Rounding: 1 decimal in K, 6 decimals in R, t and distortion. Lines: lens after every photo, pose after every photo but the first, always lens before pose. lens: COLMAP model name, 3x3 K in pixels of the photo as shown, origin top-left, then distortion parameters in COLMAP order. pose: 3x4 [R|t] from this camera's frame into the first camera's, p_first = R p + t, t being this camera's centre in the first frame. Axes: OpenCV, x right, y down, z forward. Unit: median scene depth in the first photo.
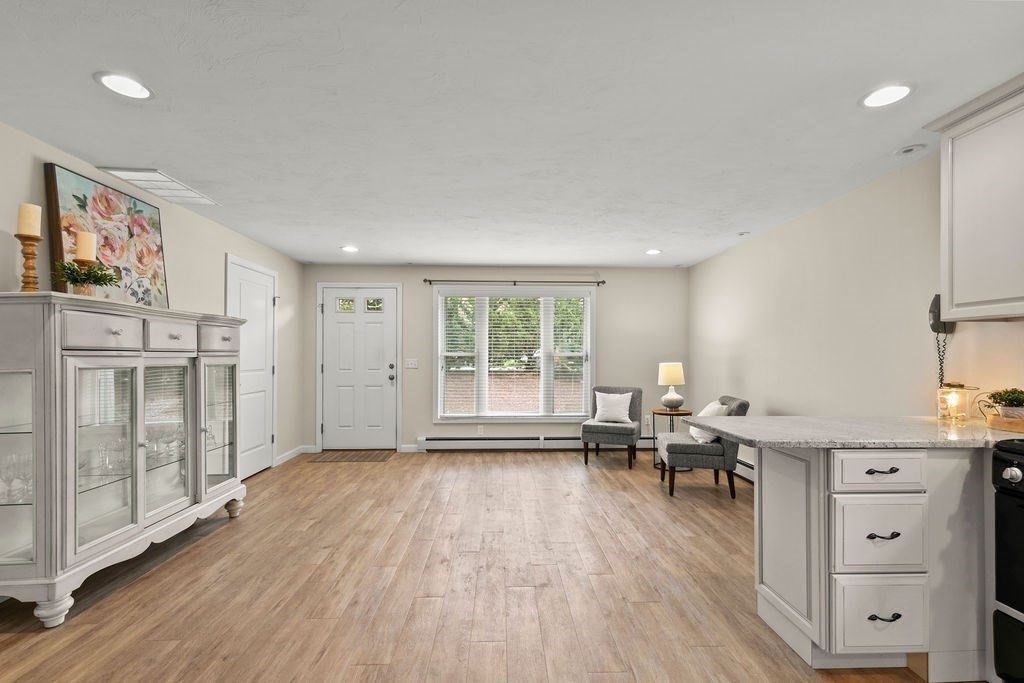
lens RADIAL K [[460.4, 0, 515.7], [0, 460.4, 350.2], [0, 0, 1]] dist [0.001862, -0.000379]
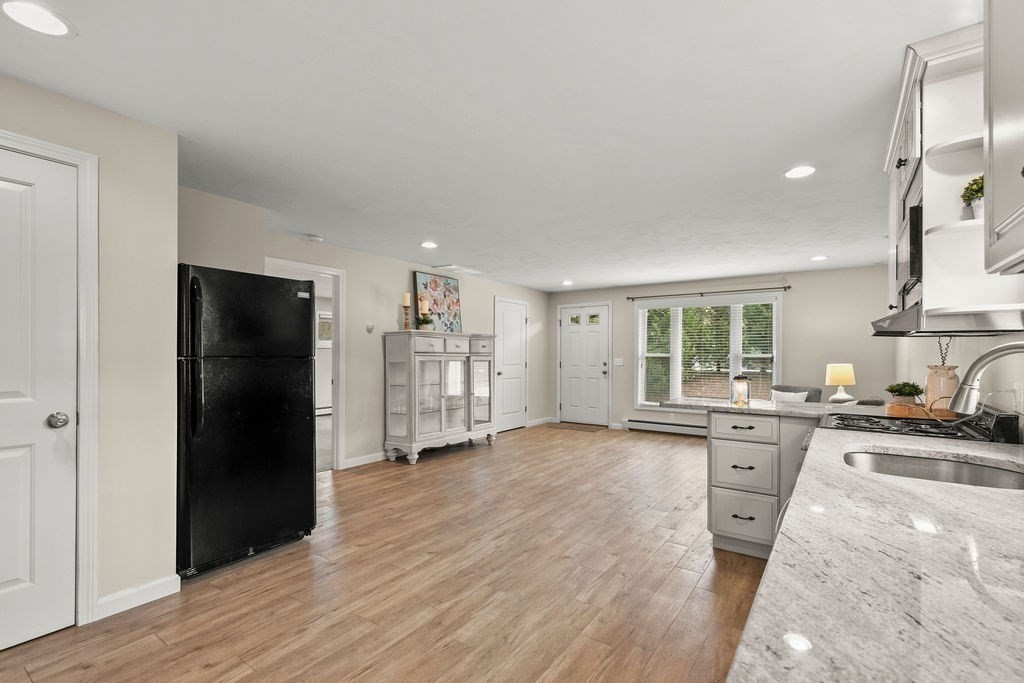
lens RADIAL K [[463.6, 0, 517.1], [0, 463.6, 354.3], [0, 0, 1]] dist [0.001064, 0.000057]
pose [[0.797178, 0.000682, -0.603744, 0.648836], [0.003543, 0.999977, 0.005809, -0.003823], [0.603734, -0.006770, 0.797157, -0.438261]]
